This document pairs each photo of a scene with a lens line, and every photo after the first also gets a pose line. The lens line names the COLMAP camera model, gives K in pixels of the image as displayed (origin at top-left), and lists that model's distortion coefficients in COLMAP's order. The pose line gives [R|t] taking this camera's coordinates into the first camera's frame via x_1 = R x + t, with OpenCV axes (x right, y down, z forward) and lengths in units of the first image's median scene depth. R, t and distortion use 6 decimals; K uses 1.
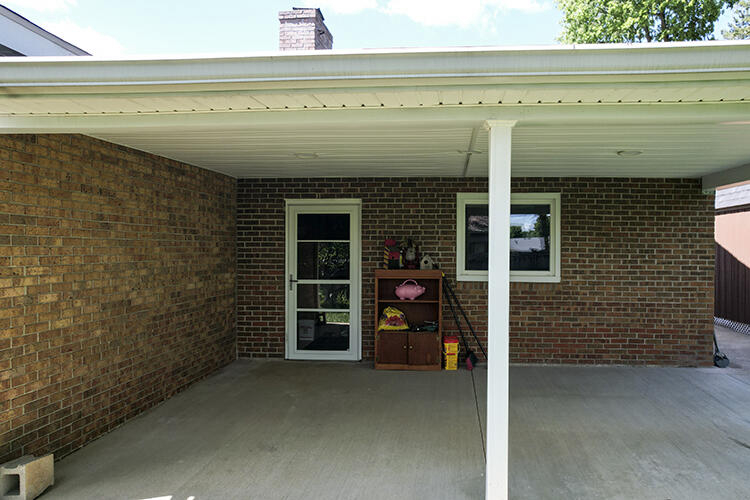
lens RADIAL K [[515.7, 0, 390.5], [0, 515.7, 253.7], [0, 0, 1]] dist [-0.058508, 0.083246]
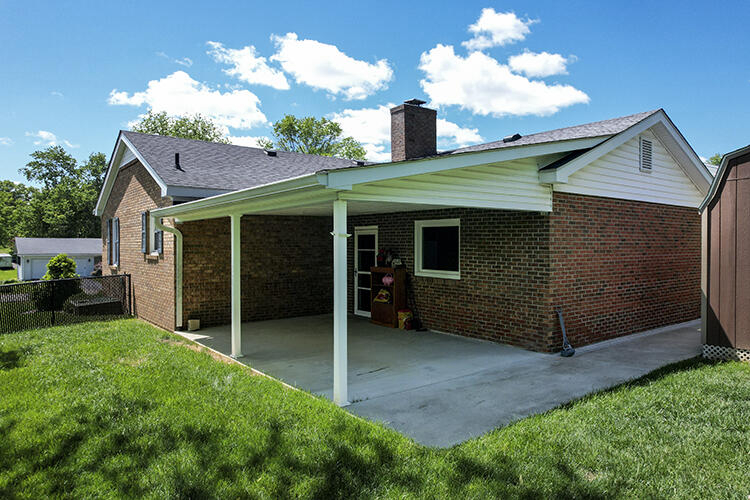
lens RADIAL K [[487.9, 0, 375.0], [0, 487.9, 250.0], [0, 0, 1]] dist [-0.005925, 0.000852]
pose [[0.665605, 0.006526, -0.746276, 1.233455], [-0.007102, 0.999972, 0.002410, -0.030576], [0.746270, 0.003696, 0.665633, -0.108408]]
